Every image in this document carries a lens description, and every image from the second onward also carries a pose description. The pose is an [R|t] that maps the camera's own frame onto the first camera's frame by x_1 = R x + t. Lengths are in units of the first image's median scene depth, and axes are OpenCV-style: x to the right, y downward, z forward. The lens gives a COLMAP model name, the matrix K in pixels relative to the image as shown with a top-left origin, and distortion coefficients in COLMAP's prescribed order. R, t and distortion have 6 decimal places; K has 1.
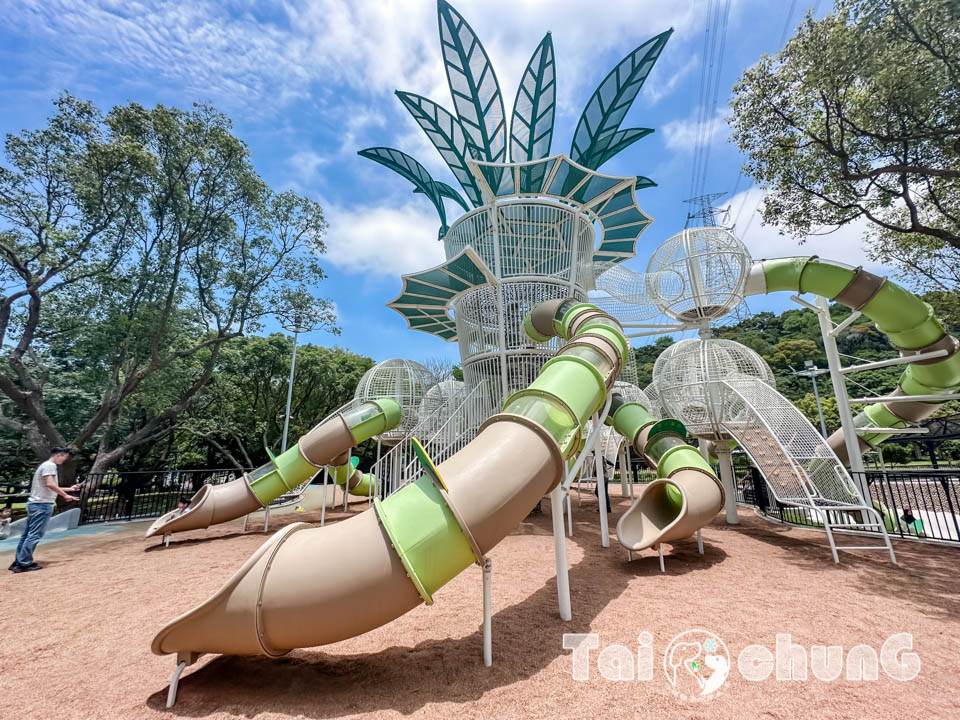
lens RADIAL K [[384.0, 0, 480.0], [0, 384.0, 360.0], [0, 0, 1]] dist [-0.002548, 0.000129]
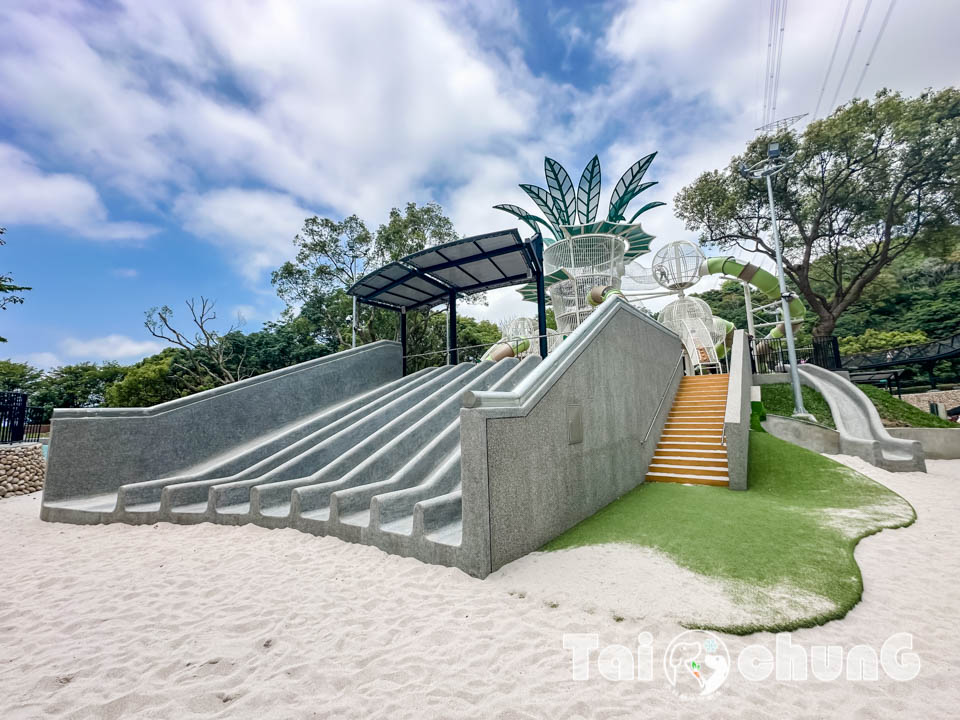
lens RADIAL K [[384.0, 0, 480.0], [0, 384.0, 360.0], [0, 0, 1]] dist [-0.002548, 0.000129]
pose [[0.988570, -0.039460, -0.145504, -0.168390], [0.055999, 0.992199, 0.111382, -0.019166], [0.139974, -0.118257, 0.983068, -1.149917]]
